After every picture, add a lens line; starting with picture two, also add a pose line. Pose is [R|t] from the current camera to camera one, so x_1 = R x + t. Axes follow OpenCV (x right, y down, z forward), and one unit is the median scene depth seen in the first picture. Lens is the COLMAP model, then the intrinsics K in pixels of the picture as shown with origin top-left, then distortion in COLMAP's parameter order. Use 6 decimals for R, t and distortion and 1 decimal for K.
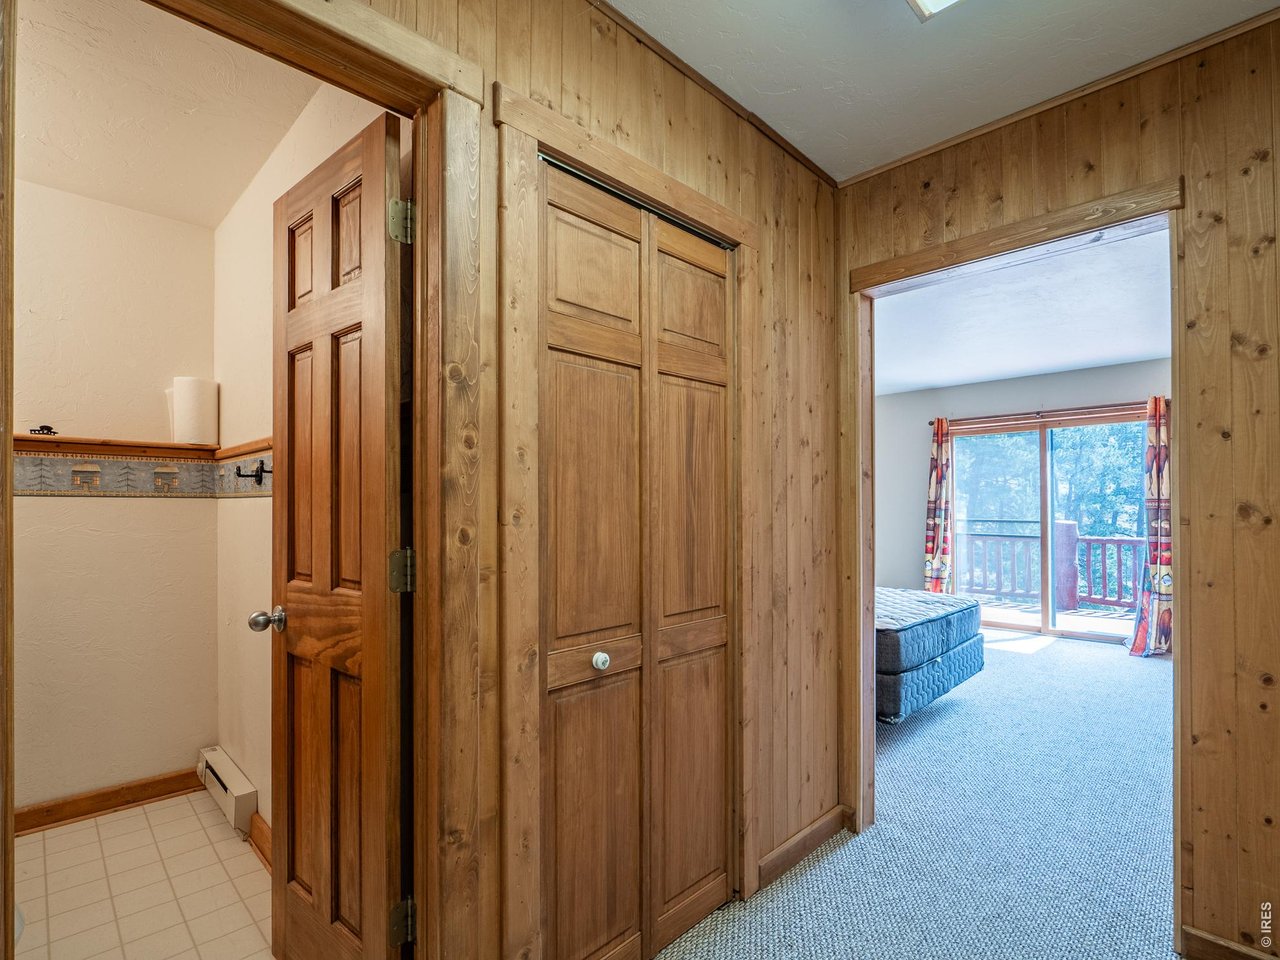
lens RADIAL K [[616.0, 0, 661.8], [0, 616.0, 502.4], [0, 0, 1]] dist [-0.008273, 0.000192]
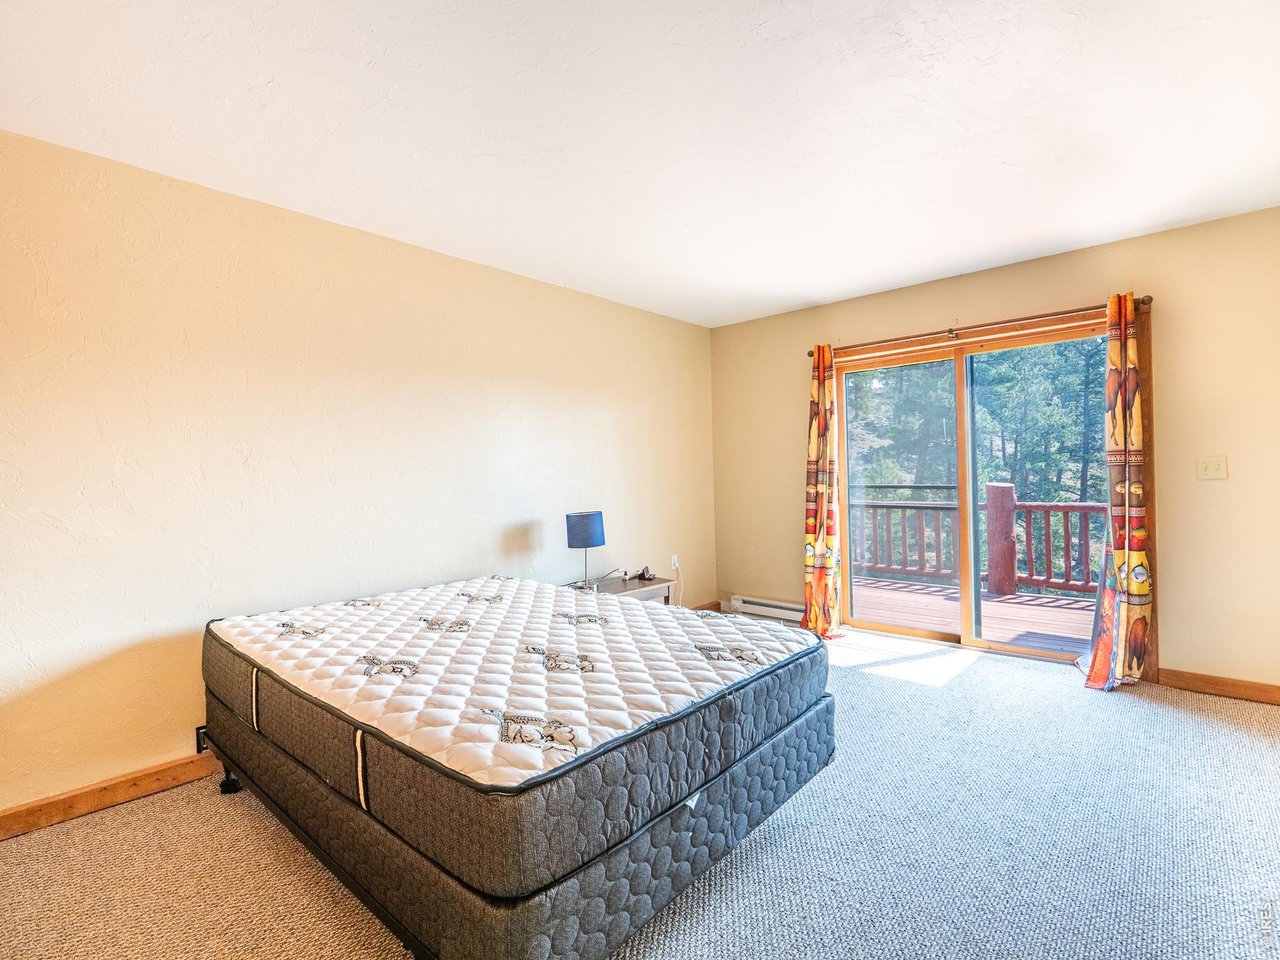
lens RADIAL K [[616.0, 0, 636.3], [0, 616.0, 476.5], [0, 0, 1]] dist [-0.008273, 0.000192]
pose [[0.999249, -0.020809, 0.032674, 0.208779], [0.020431, 0.999721, 0.011877, 0.003112], [-0.032912, -0.011201, 0.999395, 0.284781]]
